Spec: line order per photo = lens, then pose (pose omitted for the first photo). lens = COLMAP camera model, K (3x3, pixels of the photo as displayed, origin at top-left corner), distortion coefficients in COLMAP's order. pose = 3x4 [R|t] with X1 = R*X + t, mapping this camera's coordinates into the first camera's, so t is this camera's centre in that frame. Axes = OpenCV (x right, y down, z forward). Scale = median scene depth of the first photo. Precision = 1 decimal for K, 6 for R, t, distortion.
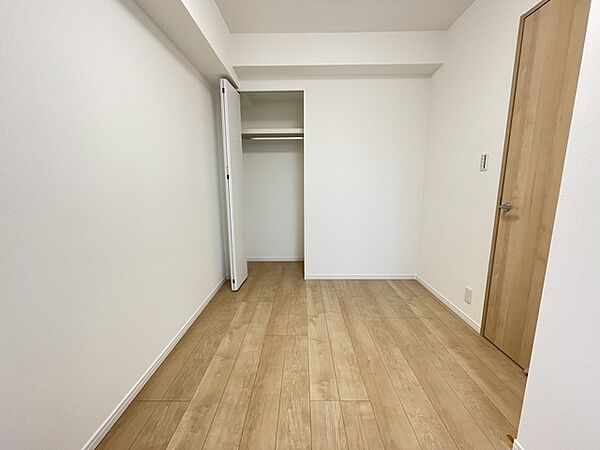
lens RADIAL K [[243.3, 0, 300.4], [0, 243.3, 222.8], [0, 0, 1]] dist [0.000481, -0.000407]
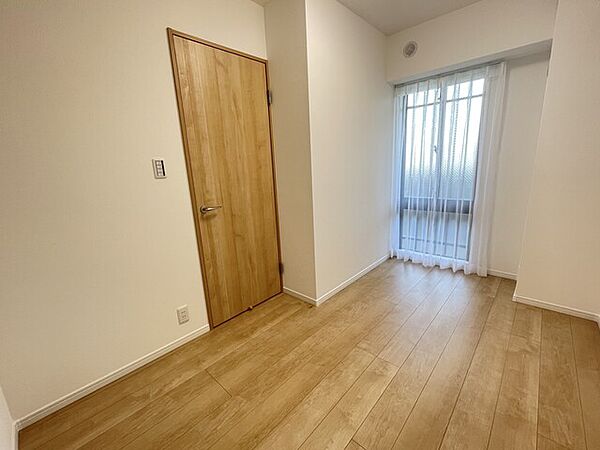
lens RADIAL K [[258.5, 0, 299.7], [0, 258.5, 223.8], [0, 0, 1]] dist [0.000726, -0.000138]
pose [[-0.734159, -0.109041, 0.670164, -0.293757], [0.162206, 0.930274, 0.329059, -0.328149], [-0.659317, 0.350286, -0.665282, 1.536719]]
